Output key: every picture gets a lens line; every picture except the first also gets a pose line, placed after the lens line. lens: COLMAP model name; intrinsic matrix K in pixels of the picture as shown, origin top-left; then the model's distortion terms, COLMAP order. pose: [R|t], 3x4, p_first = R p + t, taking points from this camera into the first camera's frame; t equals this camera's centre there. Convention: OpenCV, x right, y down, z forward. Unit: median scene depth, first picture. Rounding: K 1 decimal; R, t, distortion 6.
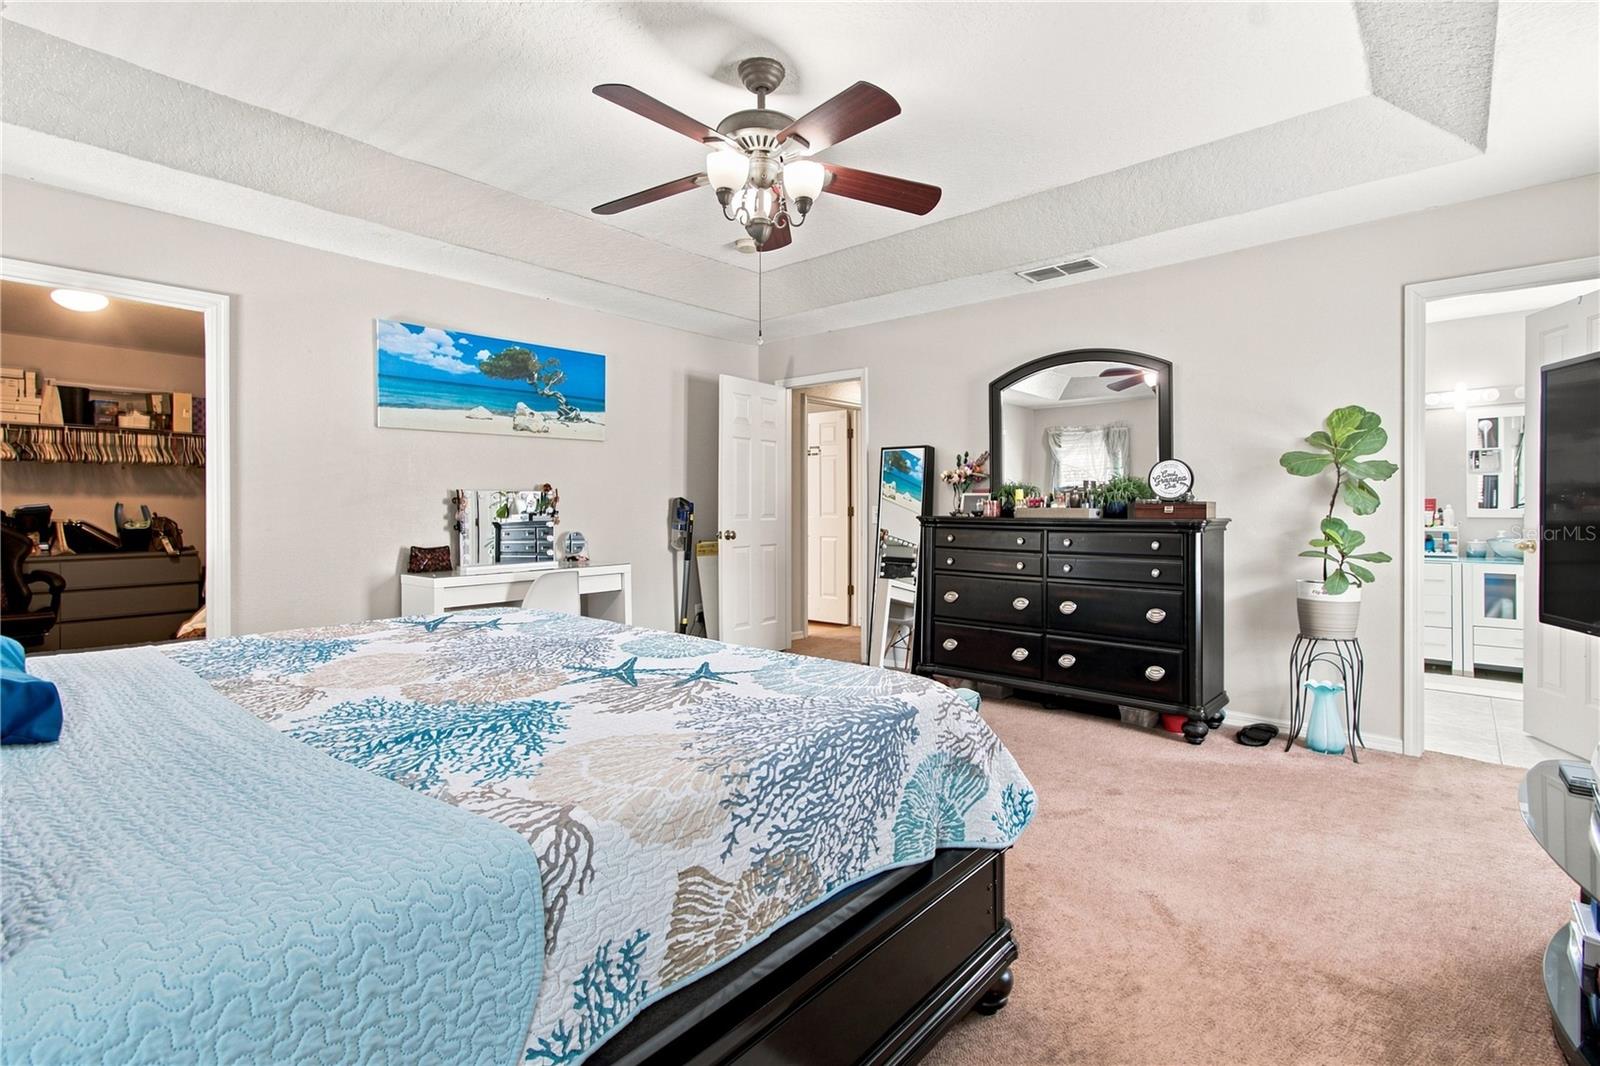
lens RADIAL K [[721.4, 0, 805.9], [0, 721.4, 526.4], [0, 0, 1]] dist [-0.012902, 0.006276]
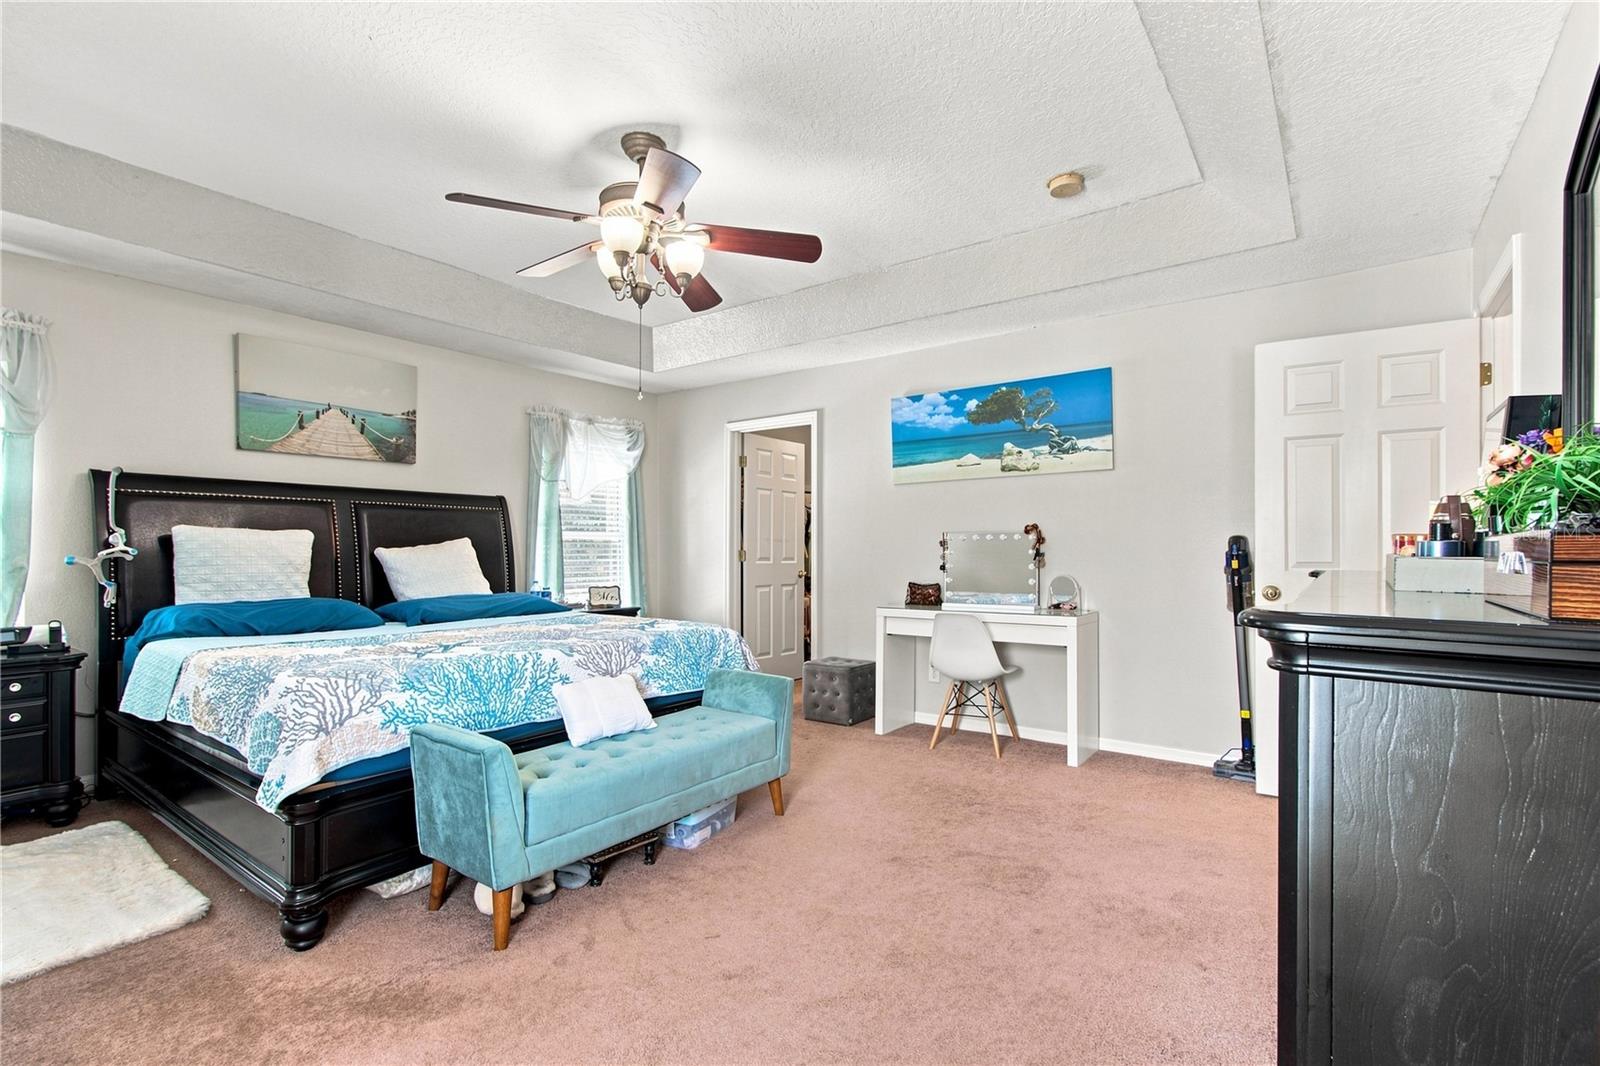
lens RADIAL K [[721.4, 0, 801.6], [0, 721.4, 544.8], [0, 0, 1]] dist [-0.012902, 0.006276]
pose [[0.100535, 0.006215, -0.994914, 0.578395], [-0.028534, 0.999587, 0.003361, -0.028561], [0.994524, 0.028051, 0.100671, 0.643611]]
